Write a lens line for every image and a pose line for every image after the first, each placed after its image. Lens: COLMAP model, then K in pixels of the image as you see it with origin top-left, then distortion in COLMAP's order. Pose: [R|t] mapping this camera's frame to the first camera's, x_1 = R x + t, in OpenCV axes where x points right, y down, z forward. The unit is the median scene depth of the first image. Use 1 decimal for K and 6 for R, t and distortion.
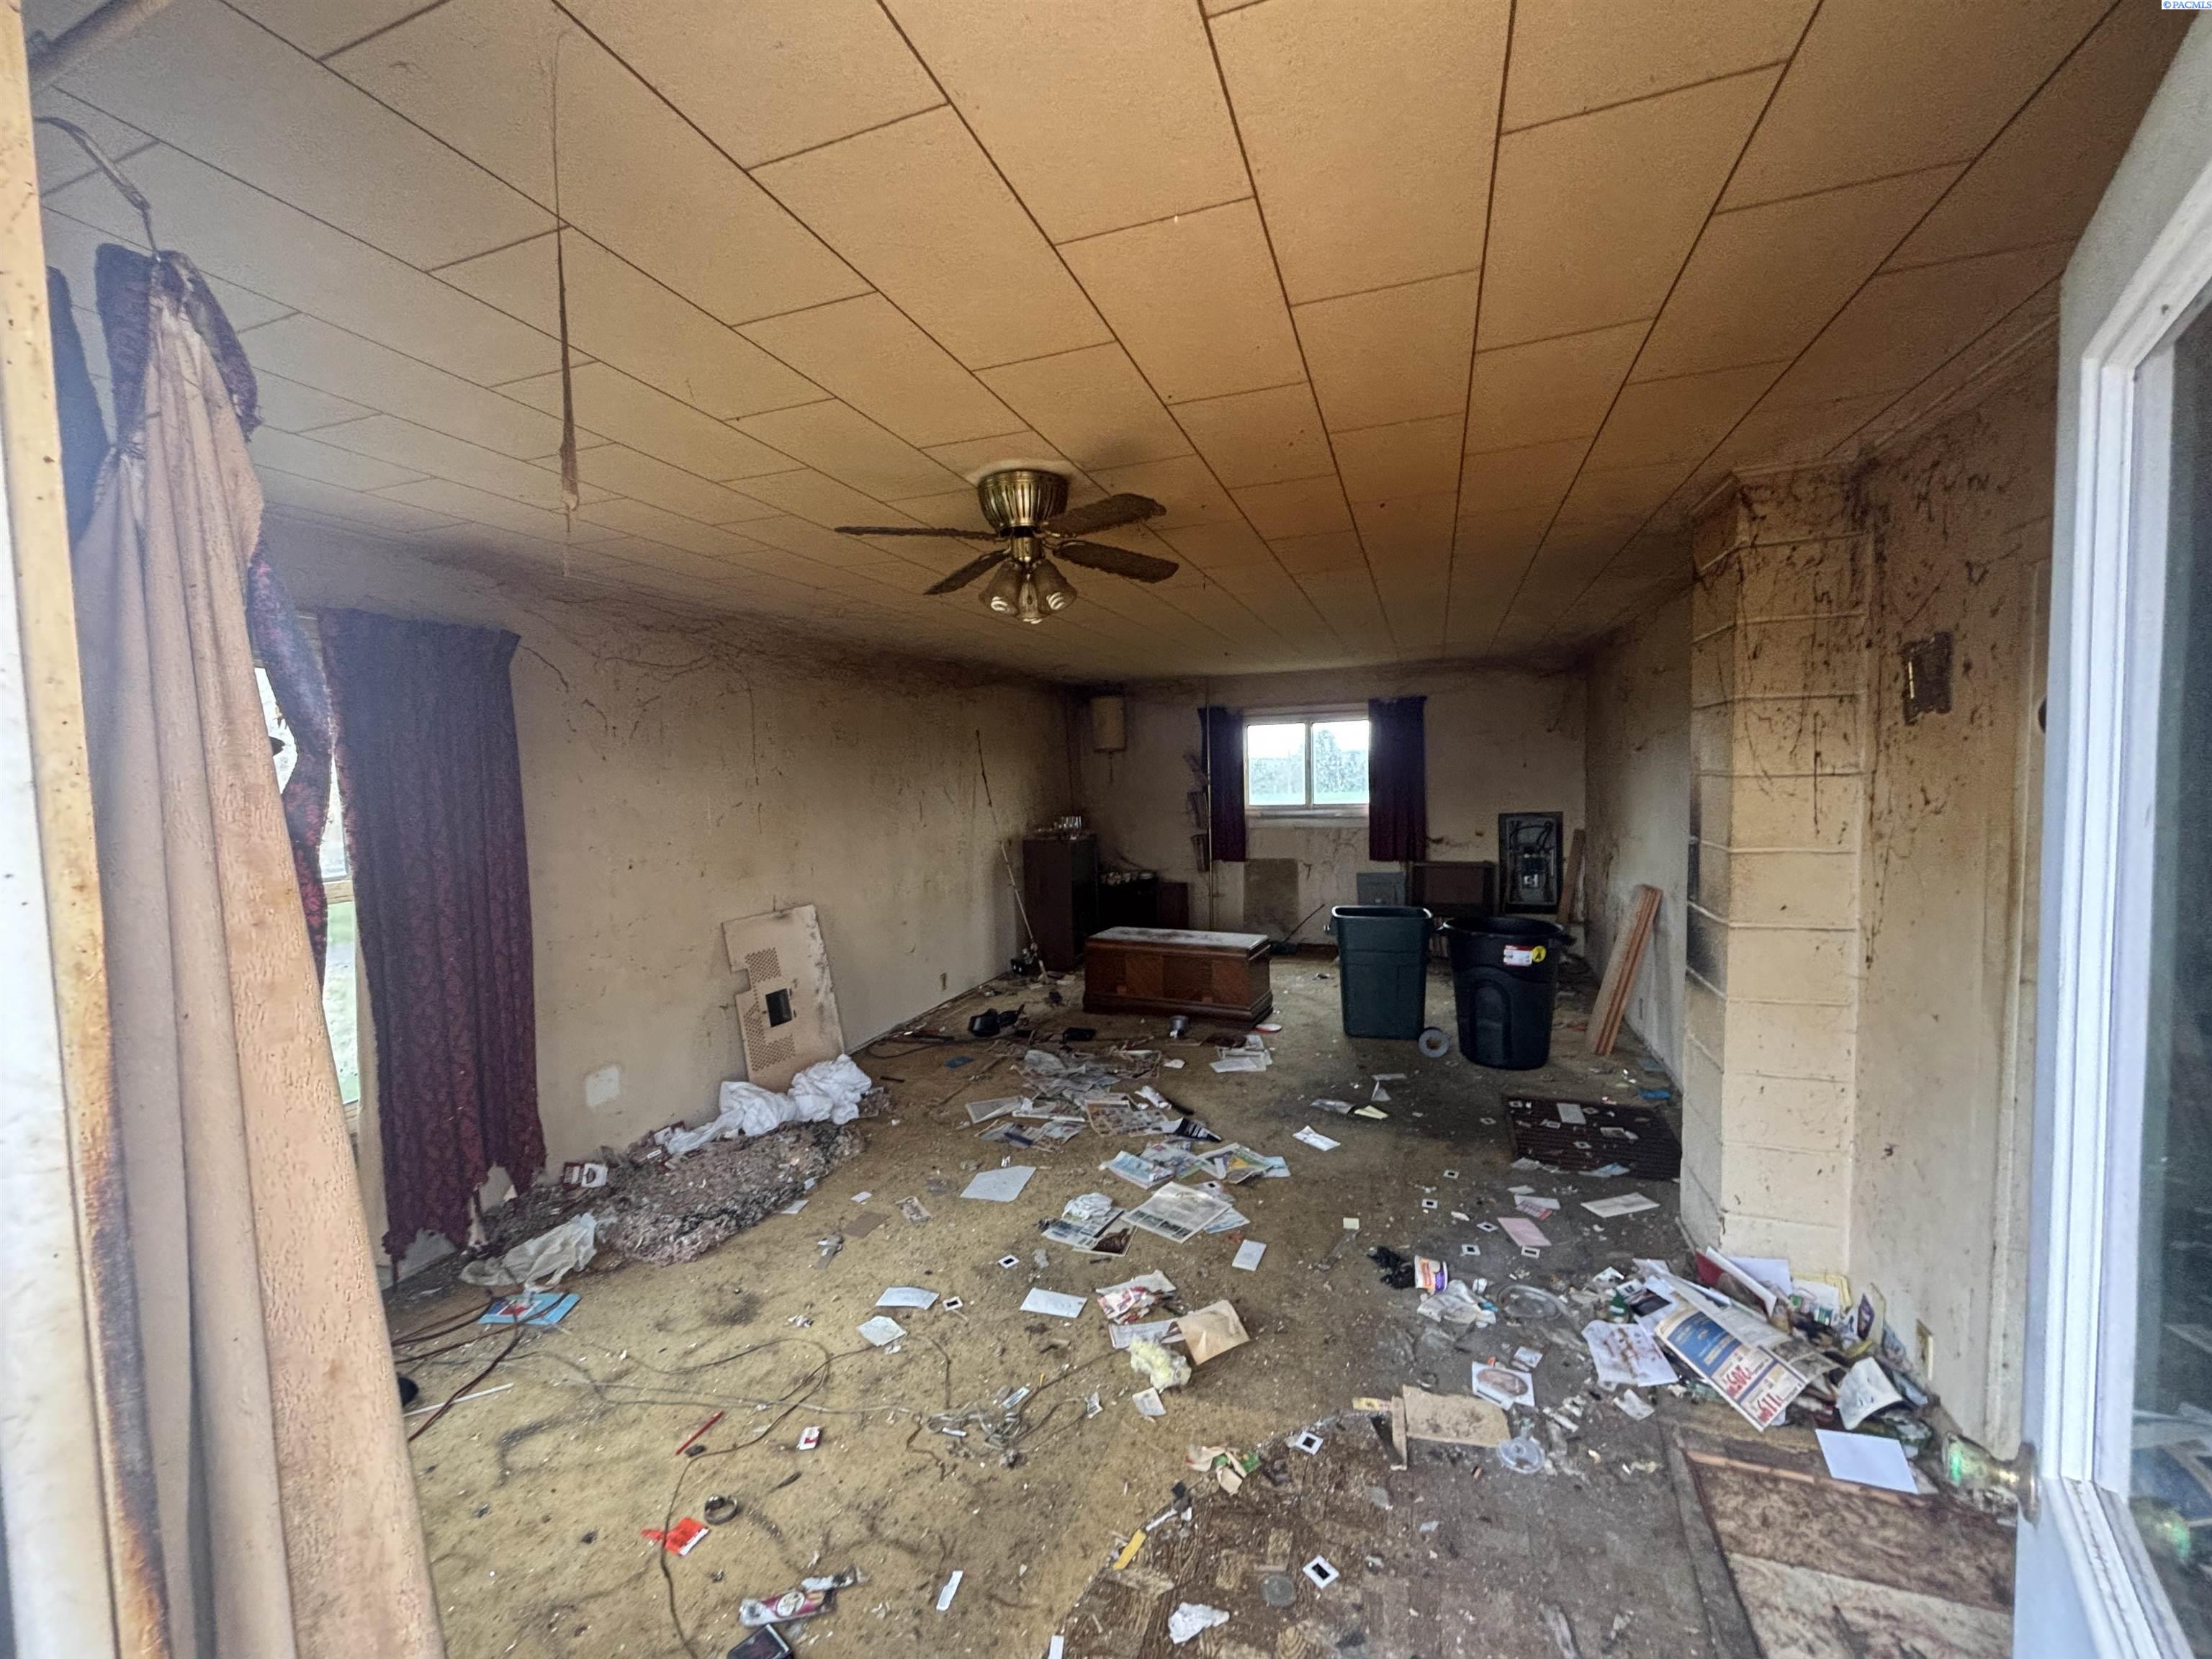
lens RADIAL K [[901.9, 0, 1106.0], [0, 901.9, 829.5], [0, 0, 1]] dist [-0.000394, -0.000260]
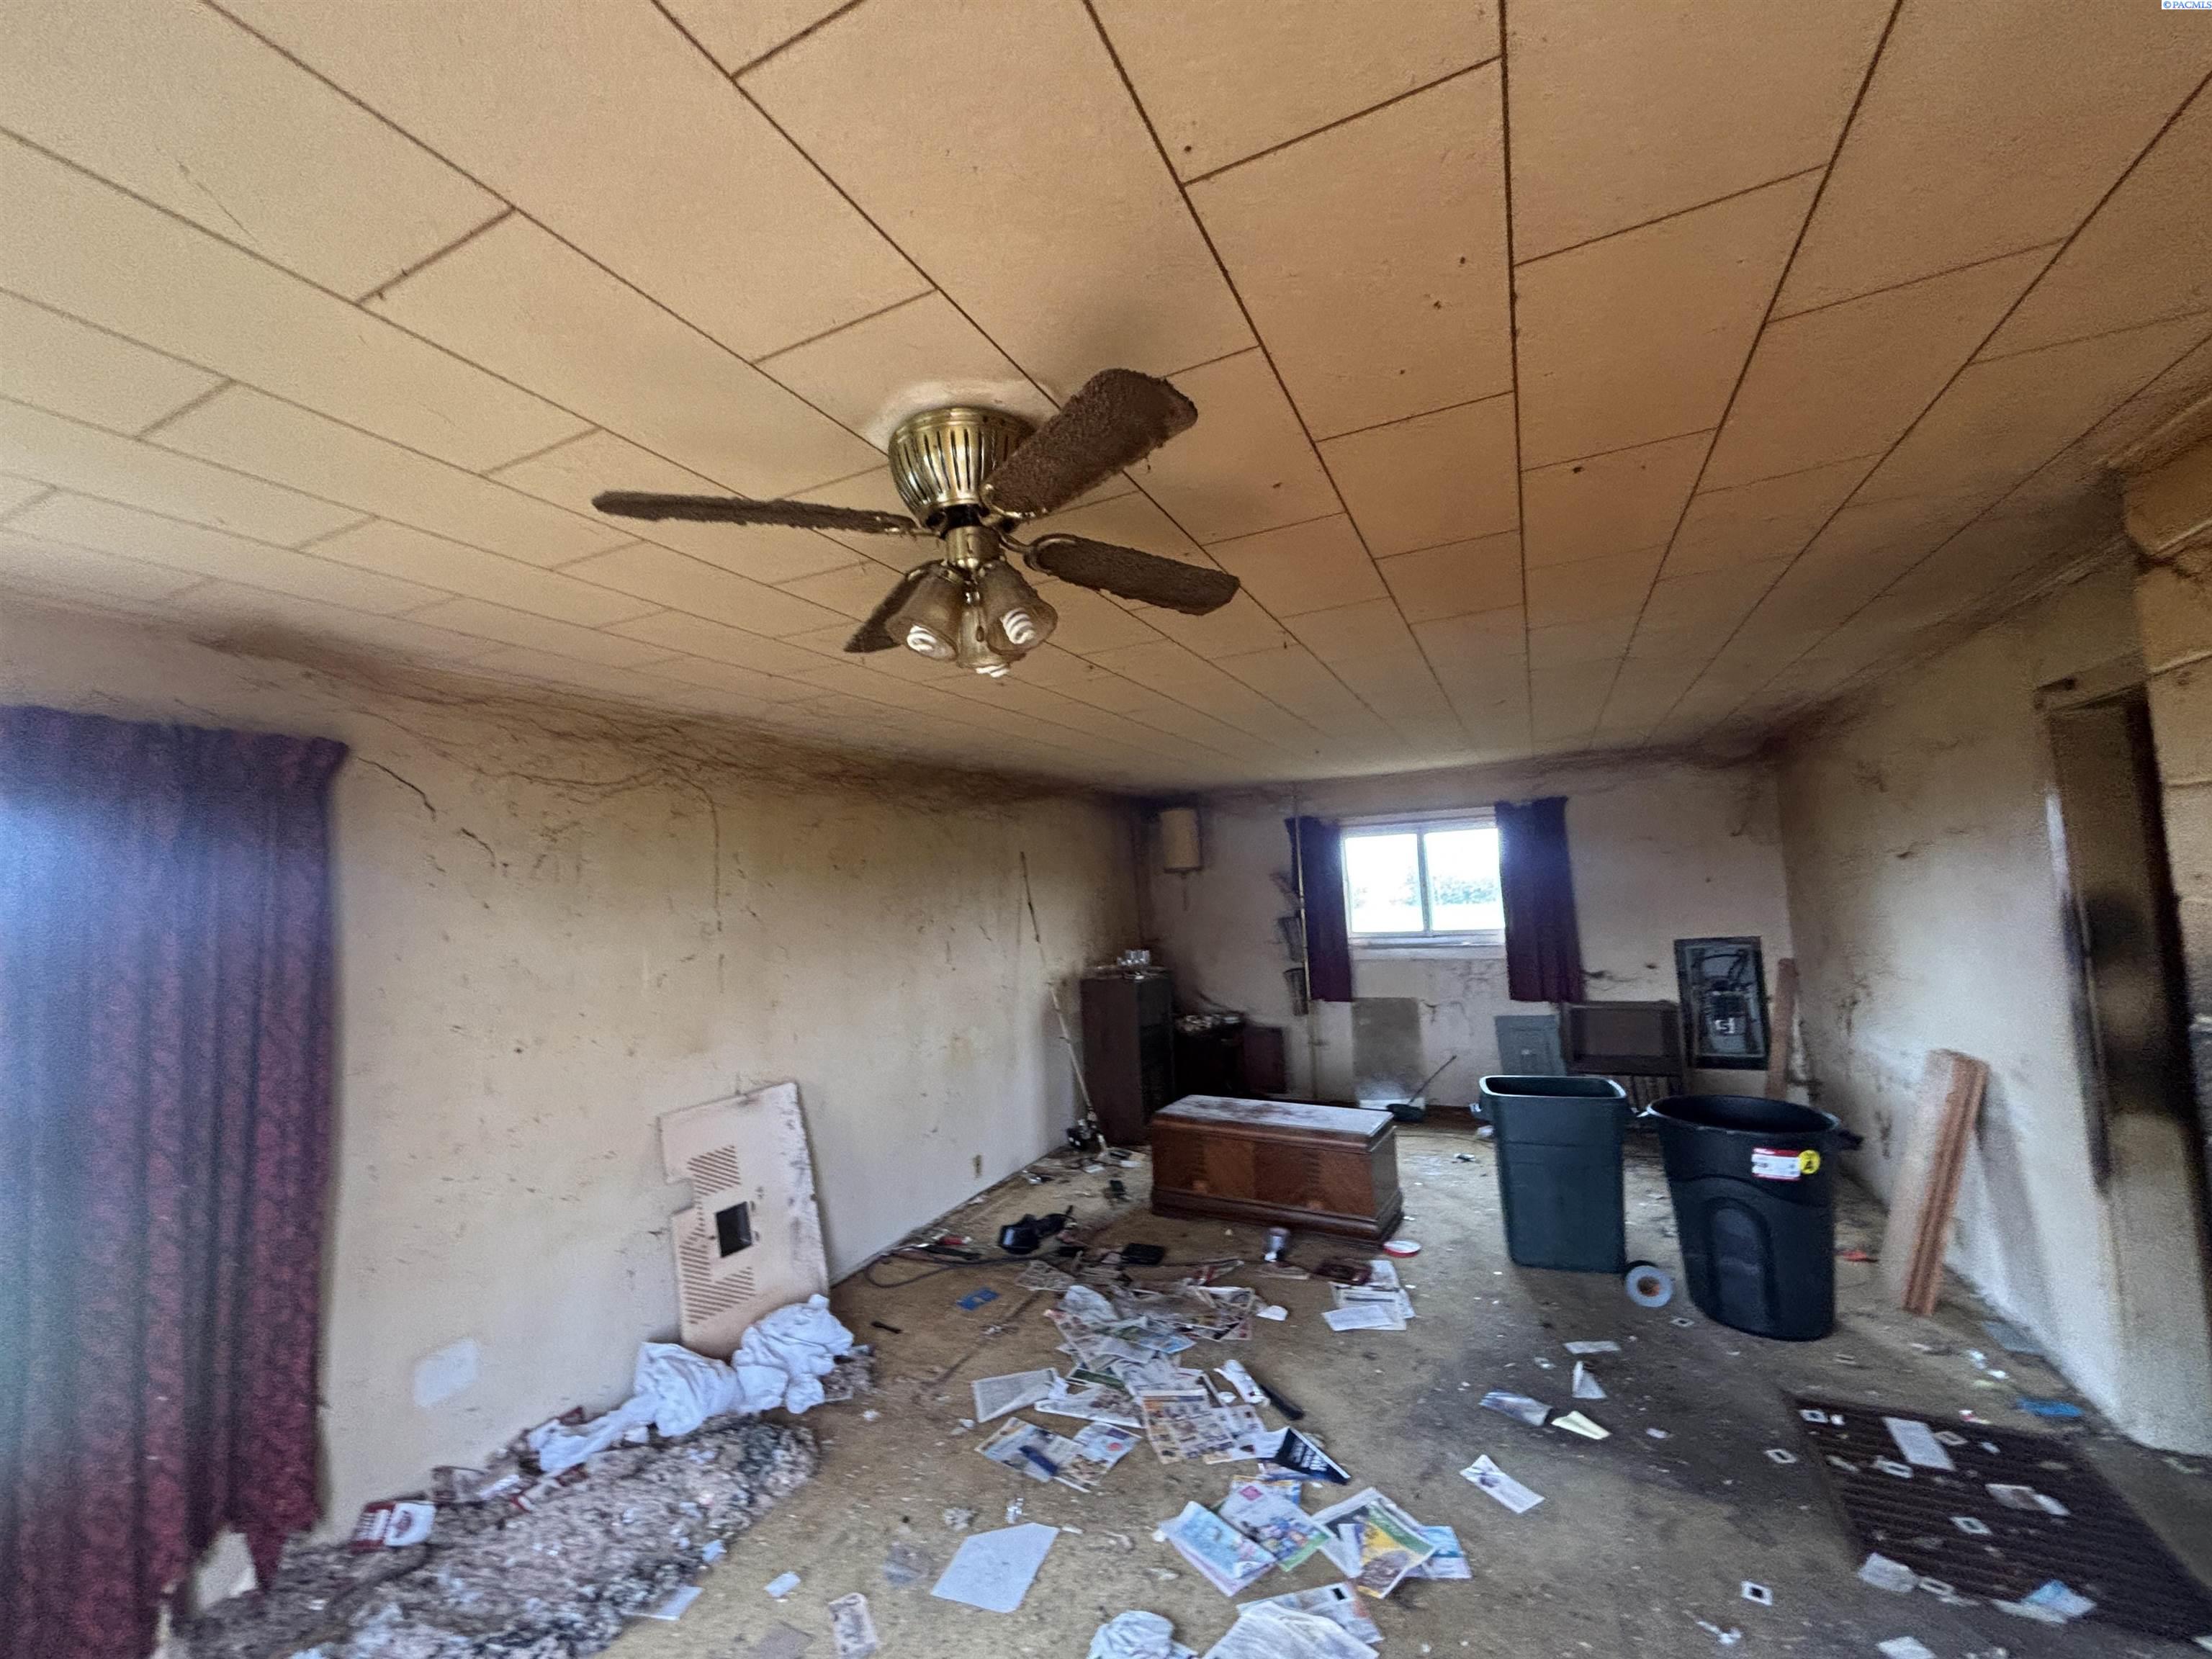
lens RADIAL K [[901.9, 0, 1106.0], [0, 901.9, 829.5], [0, 0, 1]] dist [-0.000394, -0.000260]
pose [[0.994821, -0.027756, -0.097784, 0.028154], [0.014852, 0.991363, -0.130302, -0.030546], [0.100556, 0.128175, 0.986641, 0.257487]]
